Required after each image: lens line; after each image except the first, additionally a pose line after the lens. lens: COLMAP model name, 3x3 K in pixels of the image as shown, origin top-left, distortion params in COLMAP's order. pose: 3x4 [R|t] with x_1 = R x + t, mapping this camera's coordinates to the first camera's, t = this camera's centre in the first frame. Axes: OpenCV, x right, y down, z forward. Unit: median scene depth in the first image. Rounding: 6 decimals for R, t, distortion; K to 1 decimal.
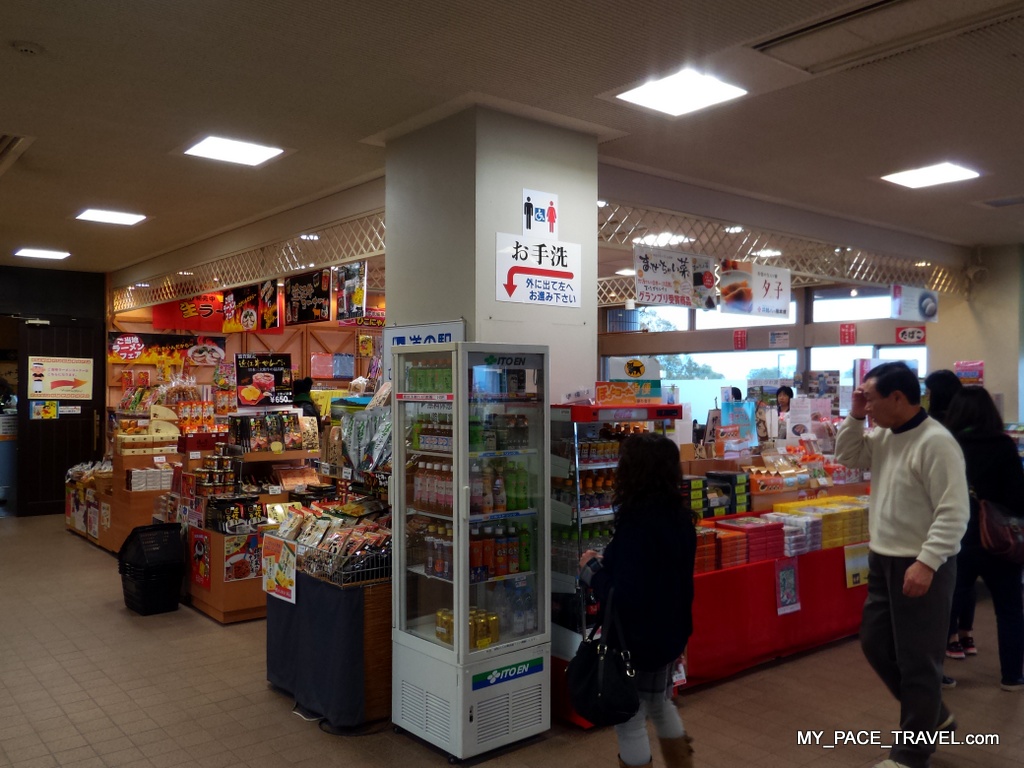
lens RADIAL K [[863.3, 0, 511.5], [0, 863.3, 385.3], [0, 0, 1]] dist [0.020078, 0.000109]
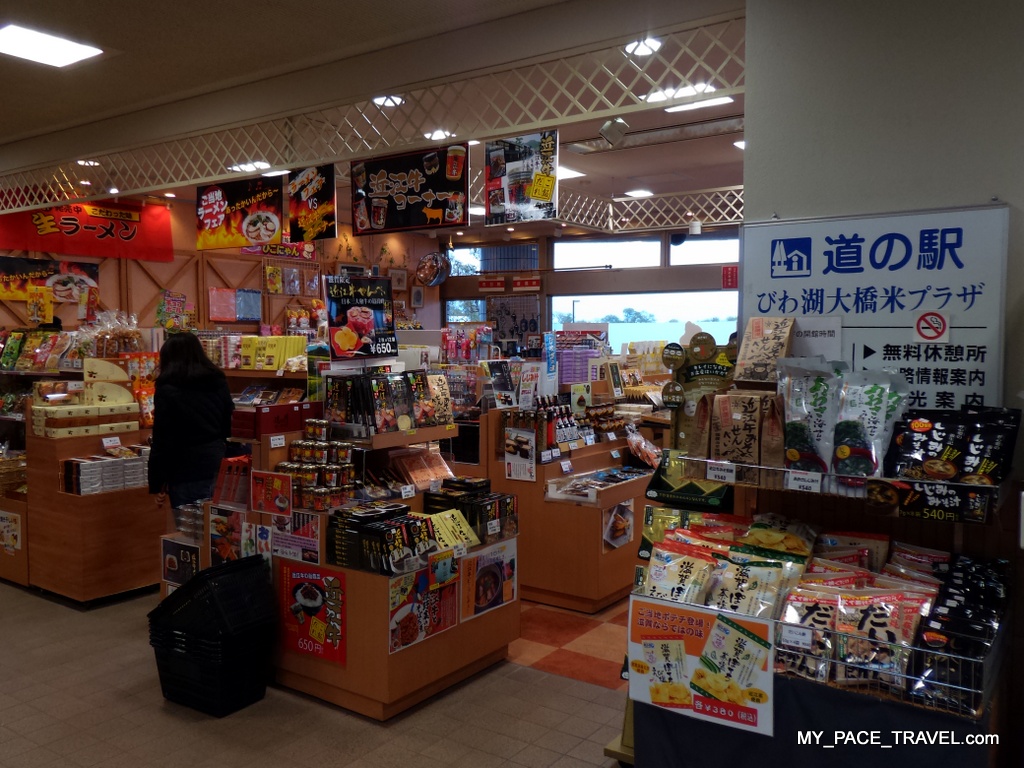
lens RADIAL K [[863.3, 0, 512.4], [0, 863.3, 385.0], [0, 0, 1]] dist [0.020078, 0.000109]
pose [[0.962829, -0.019653, 0.269395, -0.351630], [0.003204, 0.998110, 0.061363, 0.004432], [-0.270092, -0.058218, 0.961073, 0.358031]]
